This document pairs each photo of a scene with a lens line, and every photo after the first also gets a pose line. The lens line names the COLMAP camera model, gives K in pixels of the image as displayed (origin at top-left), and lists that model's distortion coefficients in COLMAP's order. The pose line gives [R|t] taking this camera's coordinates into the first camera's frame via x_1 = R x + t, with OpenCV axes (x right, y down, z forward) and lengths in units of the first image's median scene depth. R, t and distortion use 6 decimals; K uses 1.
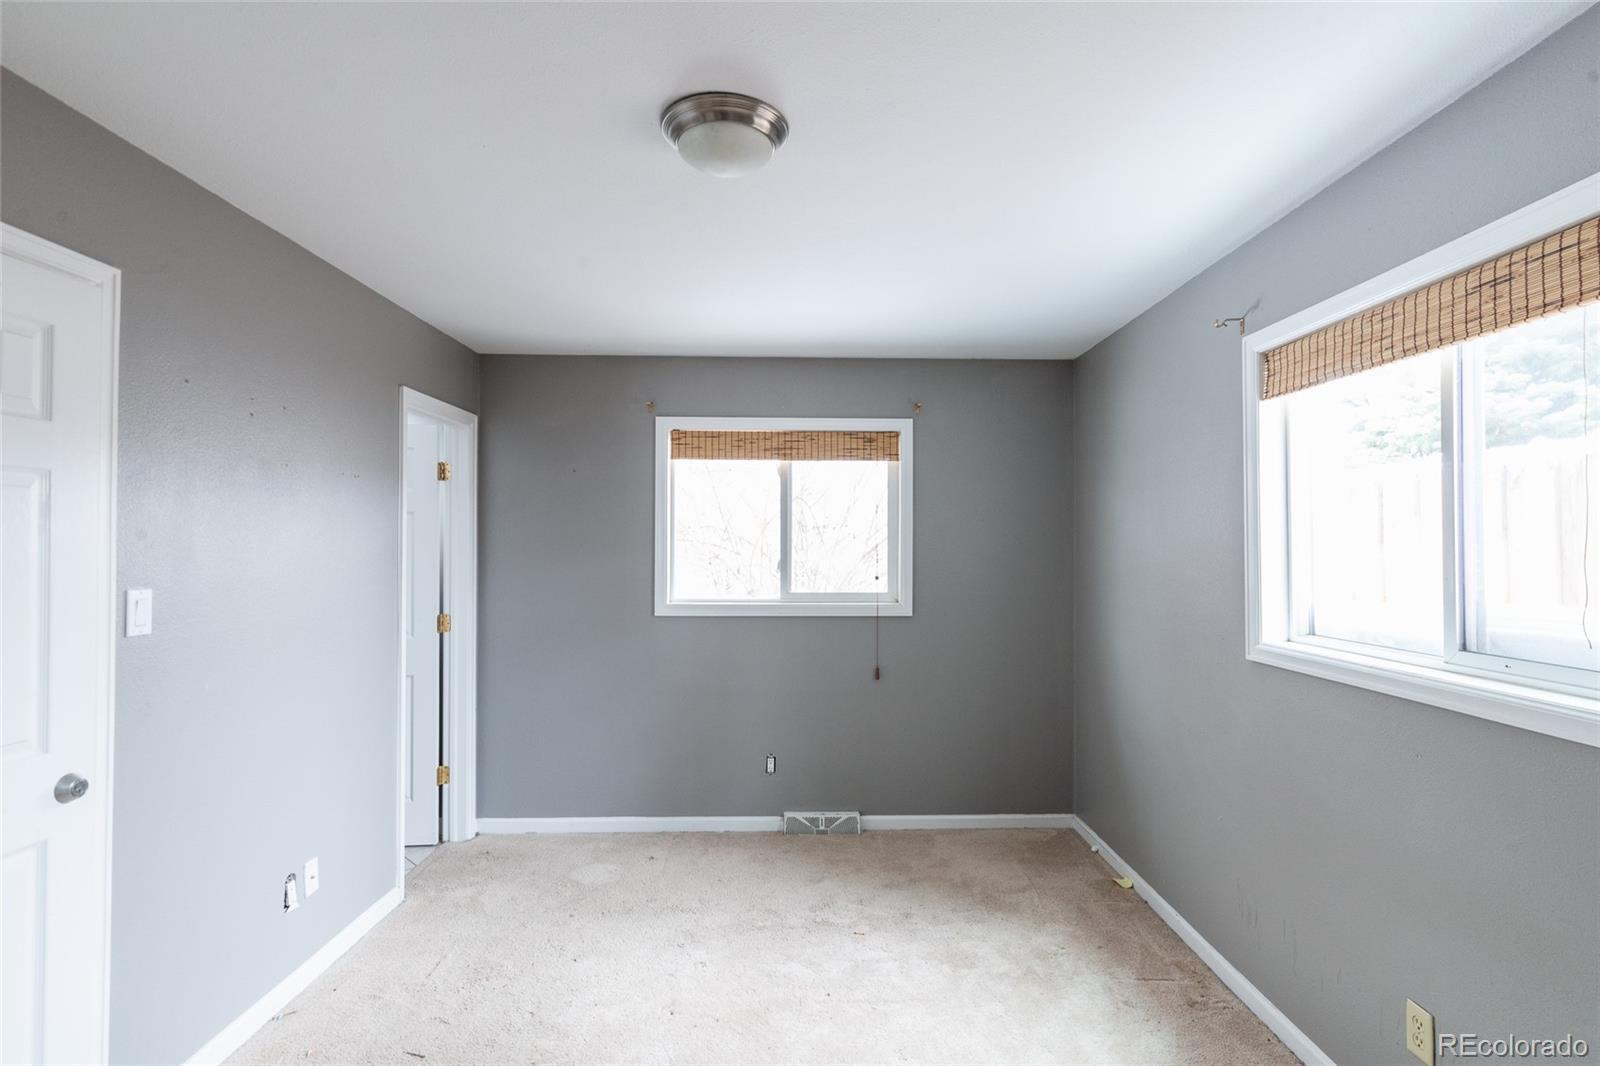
lens RADIAL K [[778.3, 0, 822.9], [0, 778.3, 536.7], [0, 0, 1]] dist [-0.000271, 0.000874]
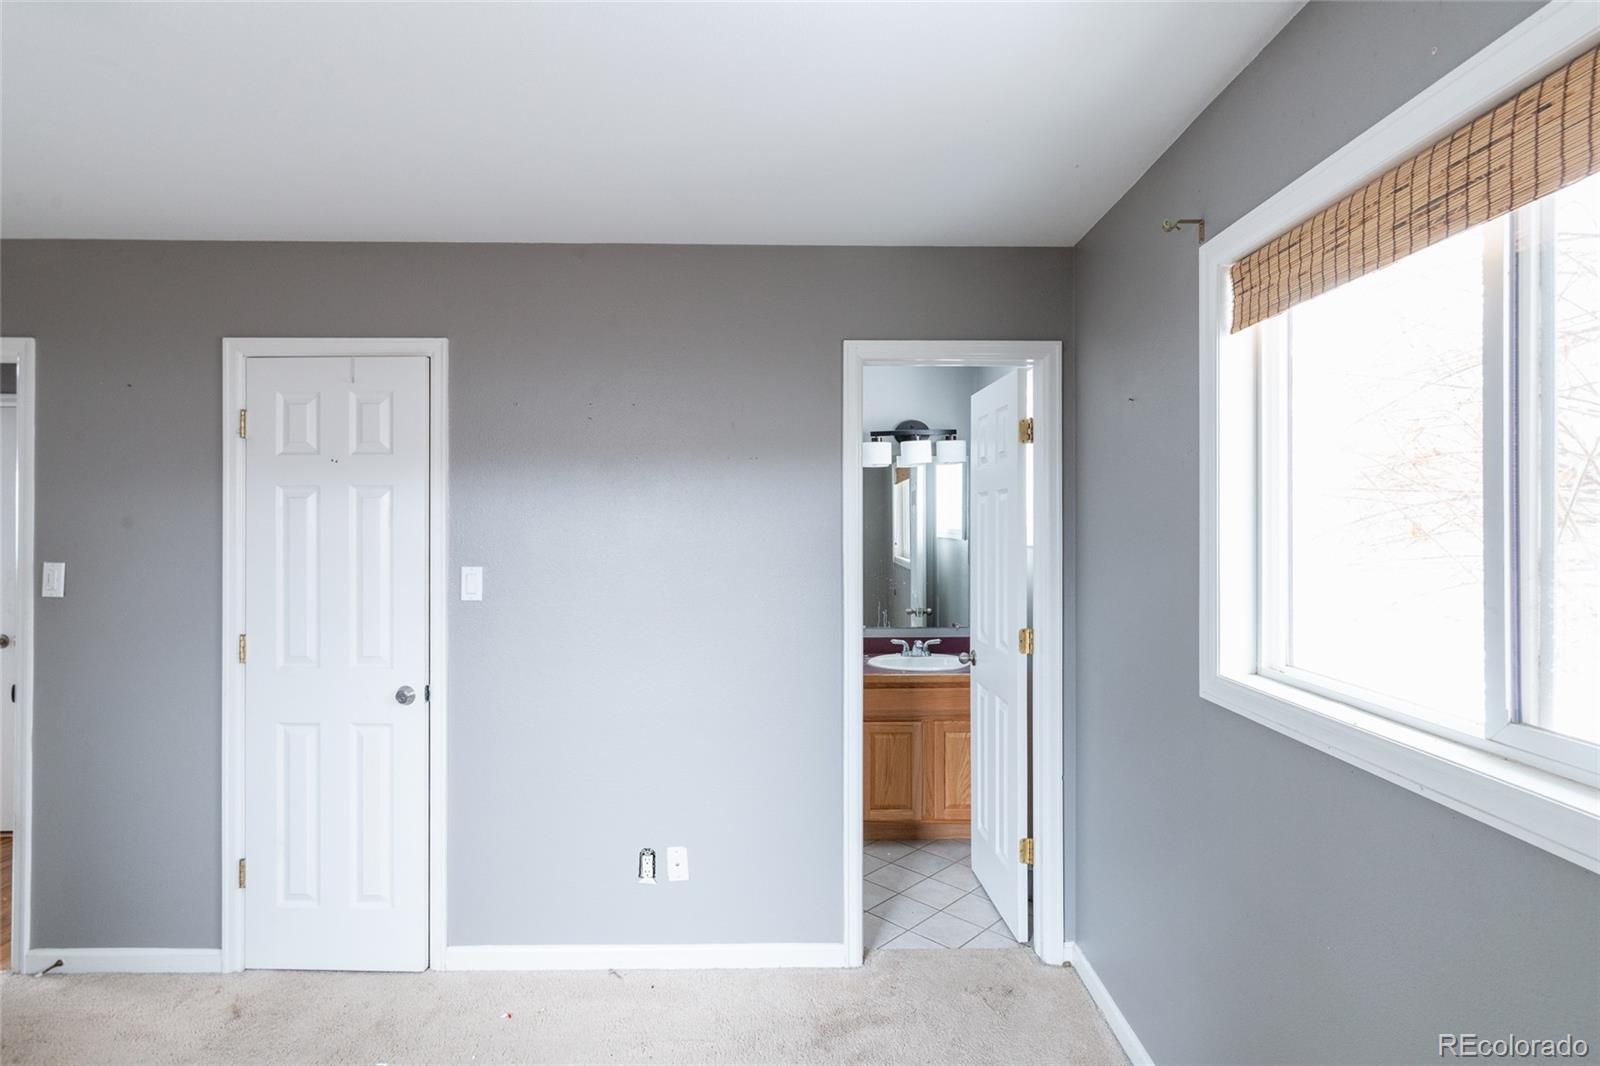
lens RADIAL K [[784.0, 0, 823.8], [0, 784.0, 533.0], [0, 0, 1]] dist [0.001615, -0.000066]
pose [[-0.001598, 0.009657, -0.999952, 0.239218], [0.011440, 0.999888, 0.009638, 0.000845], [0.999933, -0.011424, -0.001708, 0.810263]]
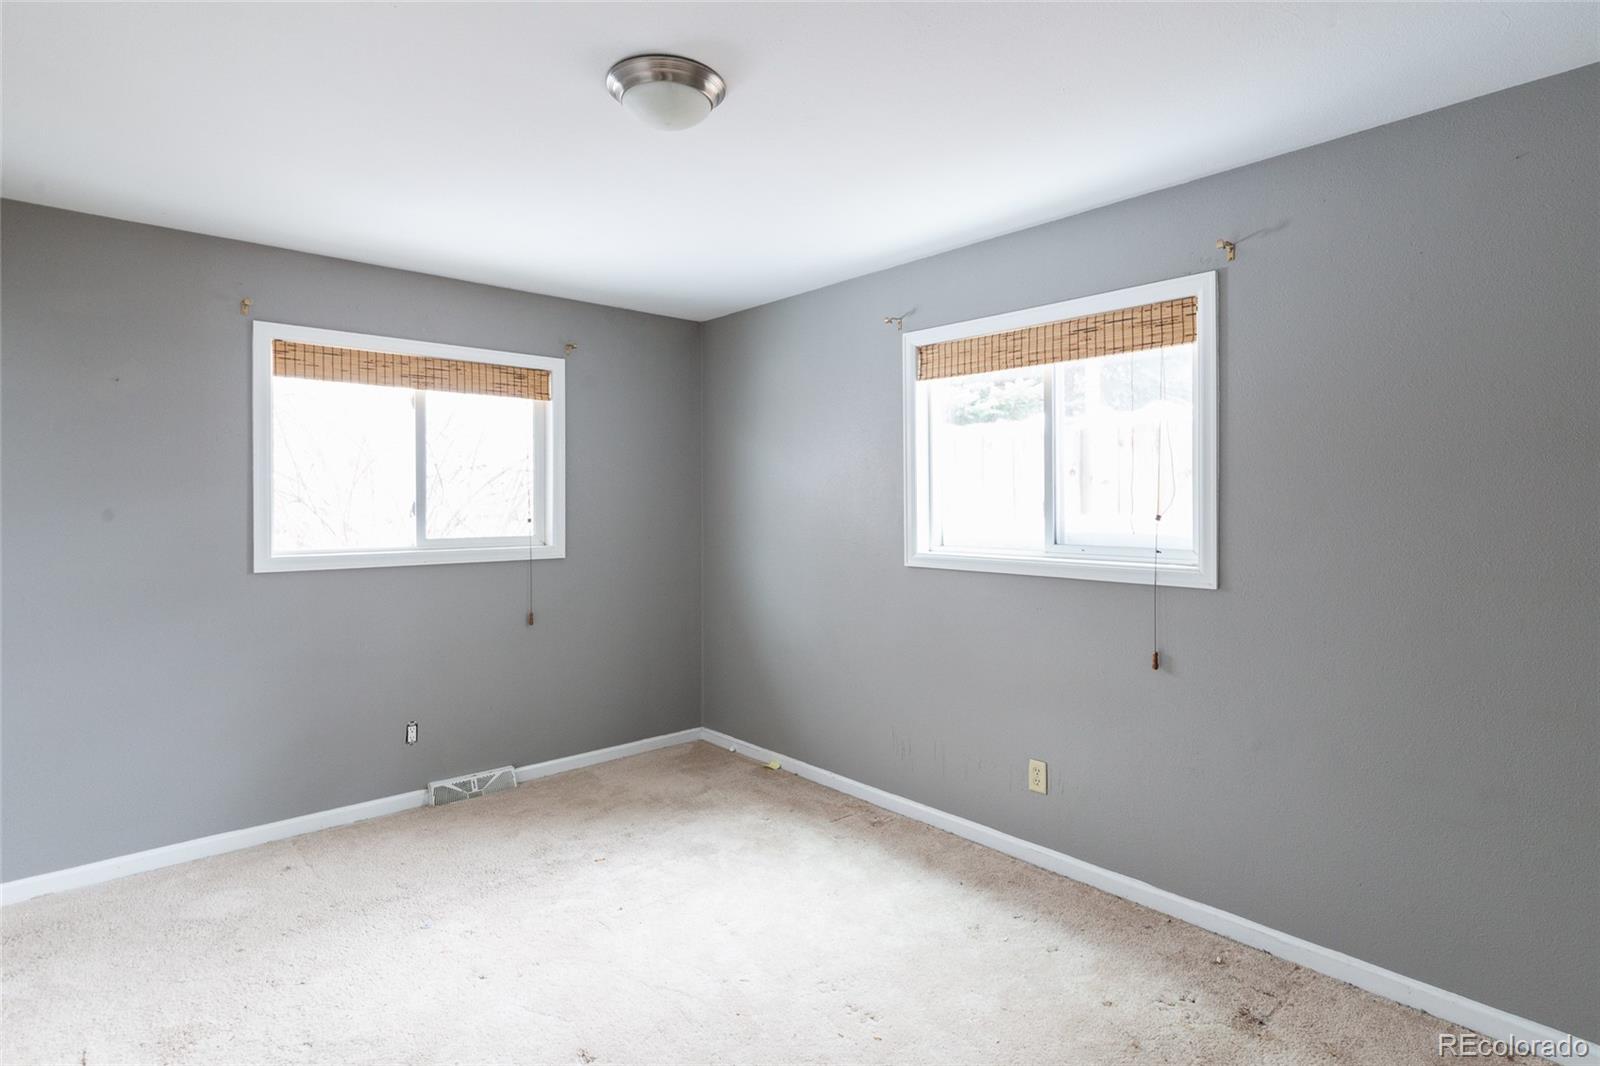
lens RADIAL K [[819.3, 0, 816.6], [0, 819.3, 498.2], [0, 0, 1]] dist [0.003124, 0.000186]
pose [[0.758687, -0.001073, 0.651455, -0.333919], [-0.005146, 0.999958, 0.007639, 0.016785], [-0.651435, -0.009148, 0.758649, -0.003505]]
